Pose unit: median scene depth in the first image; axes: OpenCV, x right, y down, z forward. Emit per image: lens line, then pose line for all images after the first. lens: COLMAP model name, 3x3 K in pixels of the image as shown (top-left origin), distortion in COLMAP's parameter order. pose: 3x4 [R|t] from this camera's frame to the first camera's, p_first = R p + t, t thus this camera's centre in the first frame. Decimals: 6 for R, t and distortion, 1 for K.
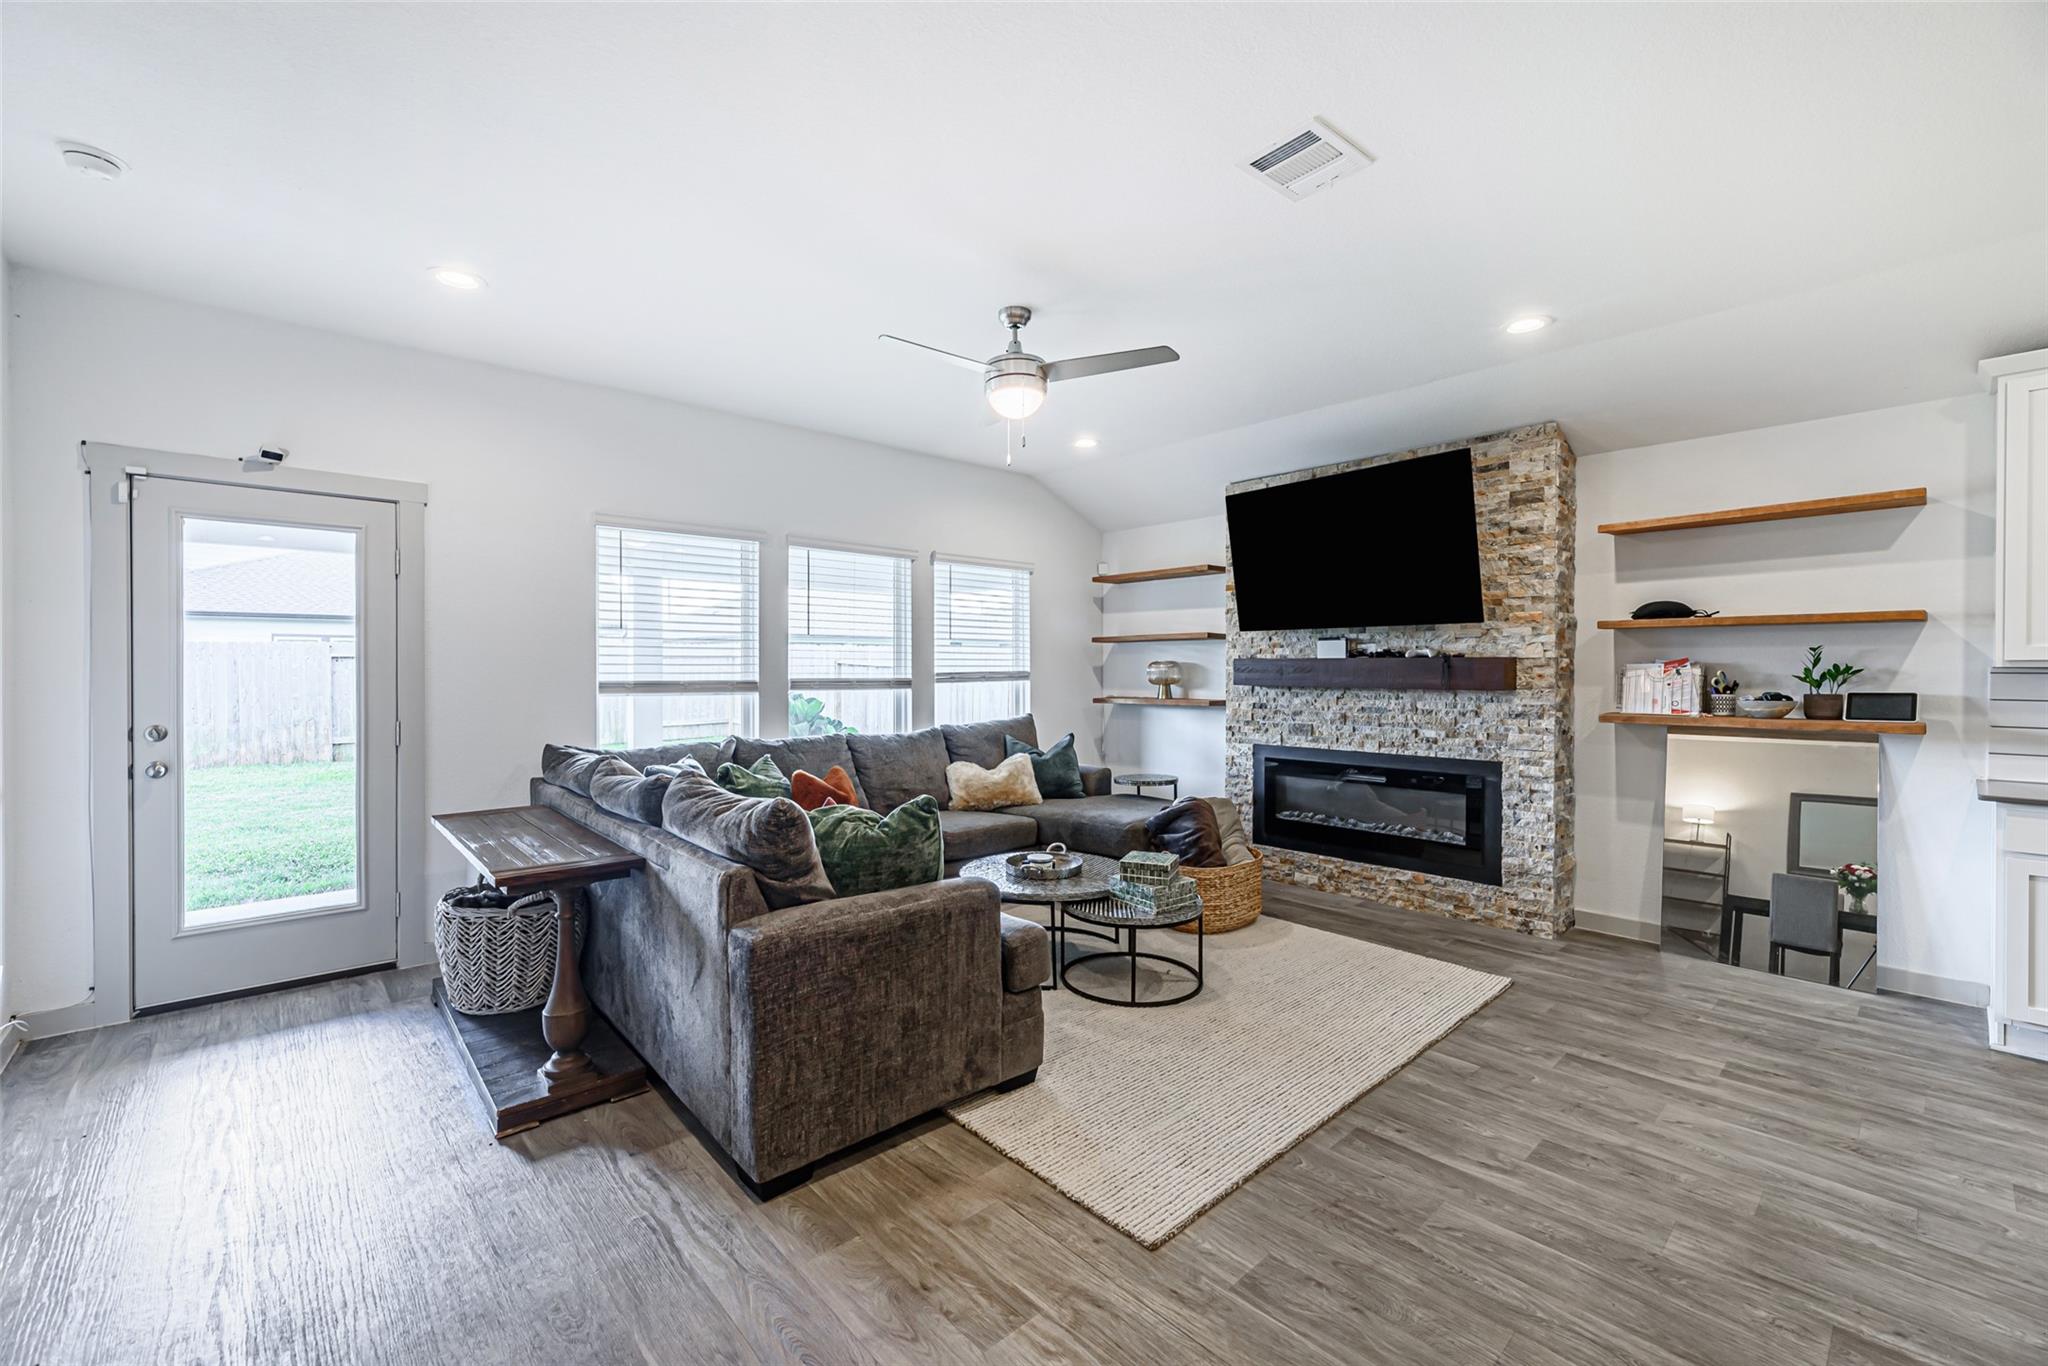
lens RADIAL K [[833.8, 0, 1020.1], [0, 833.8, 683.6], [0, 0, 1]] dist [-0.001301, 0.000515]
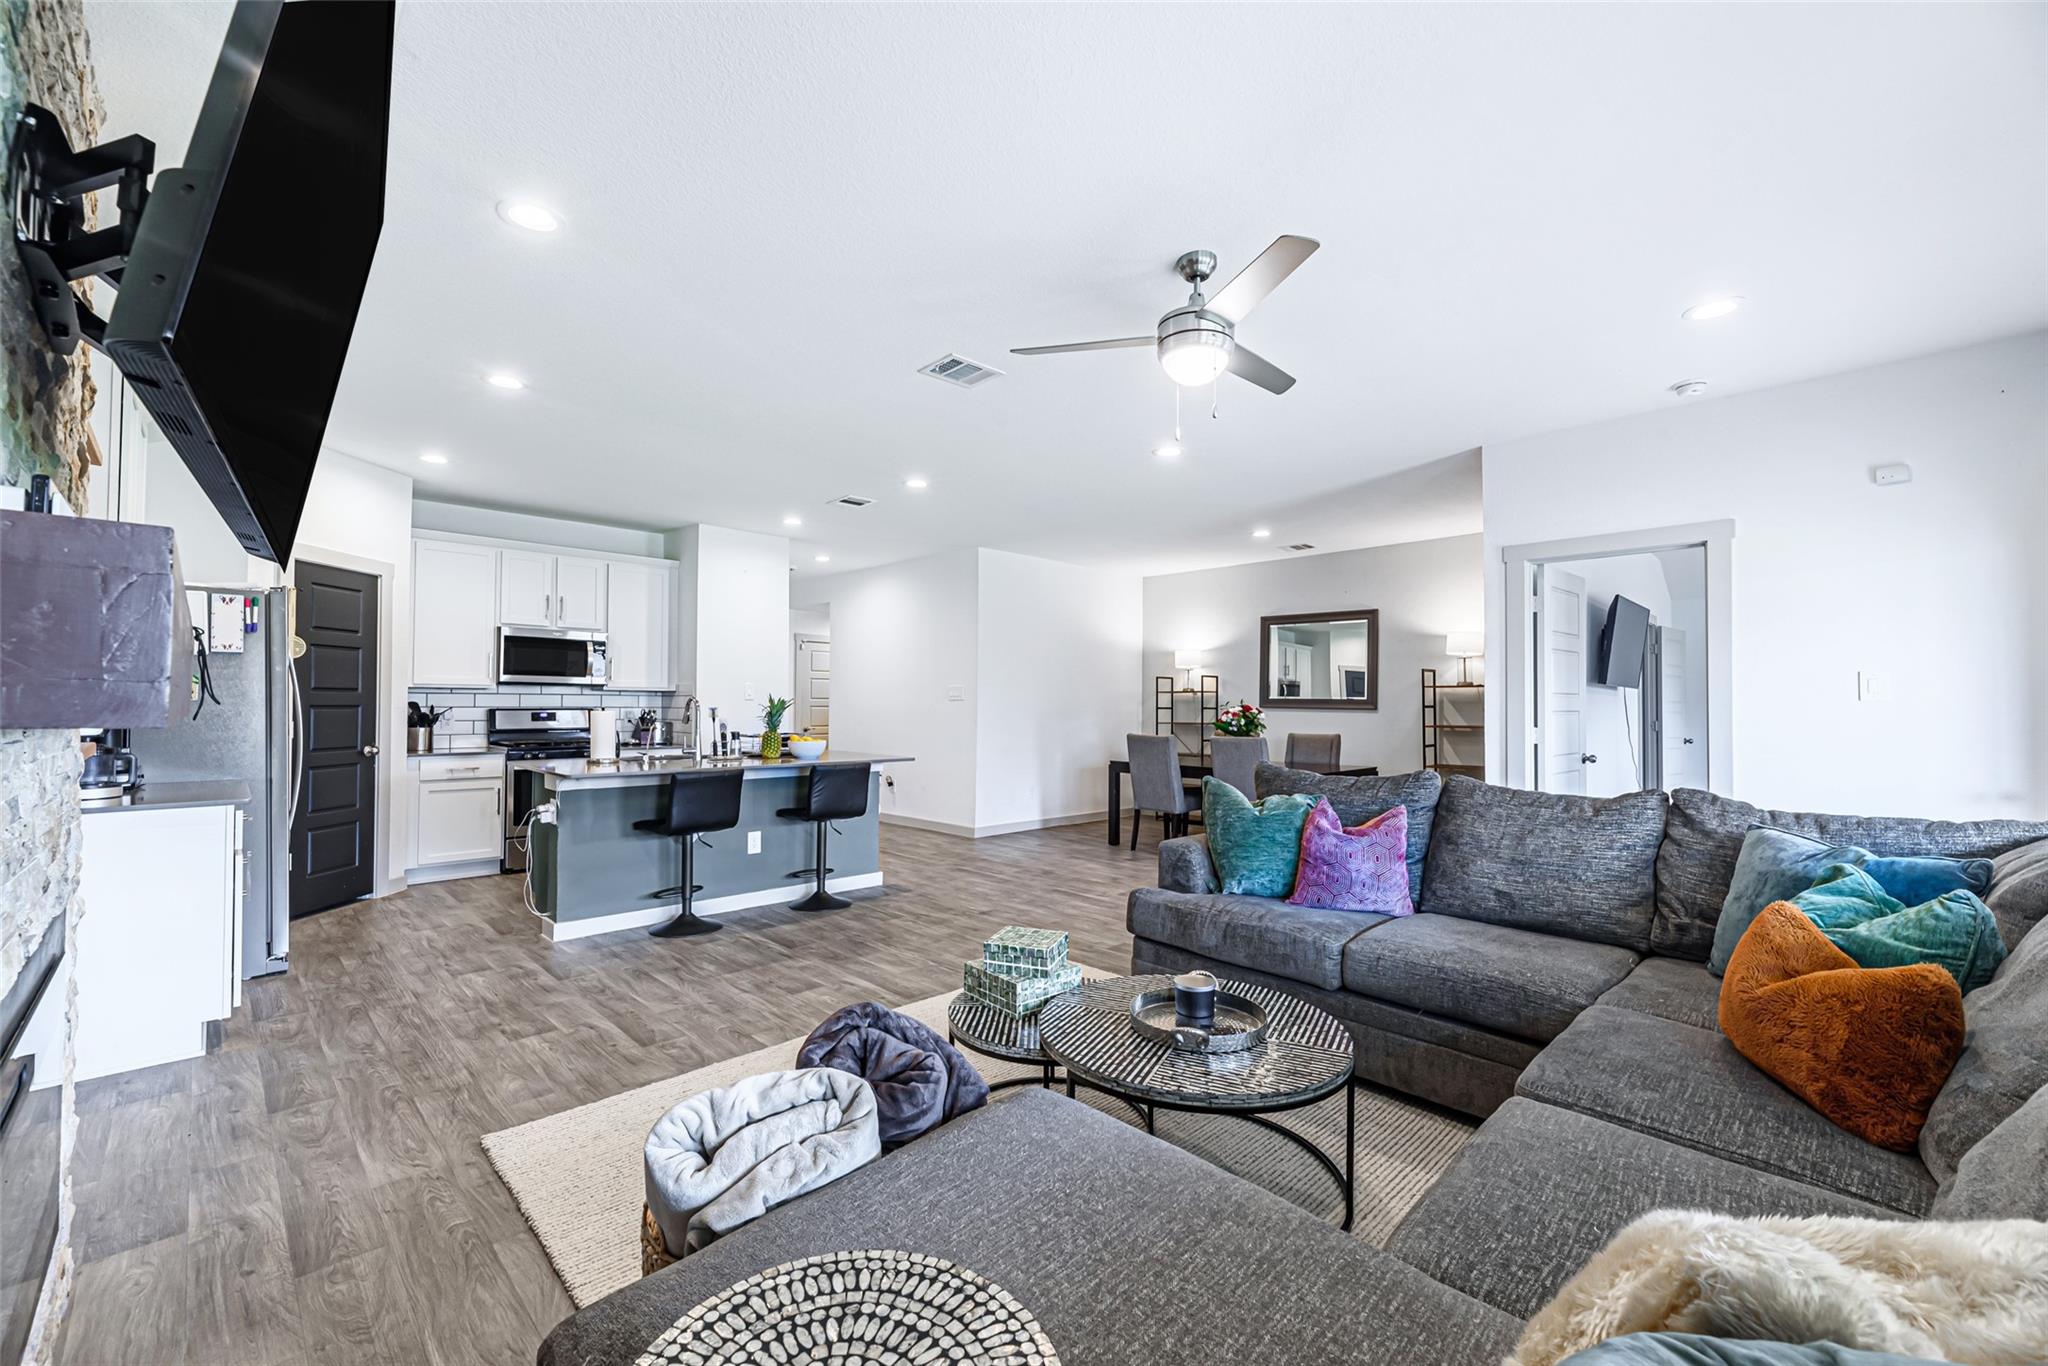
lens RADIAL K [[833.8, 0, 1020.1], [0, 833.8, 683.6], [0, 0, 1]] dist [-0.001301, 0.000515]
pose [[-0.998945, -0.006372, -0.045488, 0.162384], [-0.006003, 0.999948, -0.008251, -0.004622], [0.045538, -0.007969, -0.998931, 1.428261]]
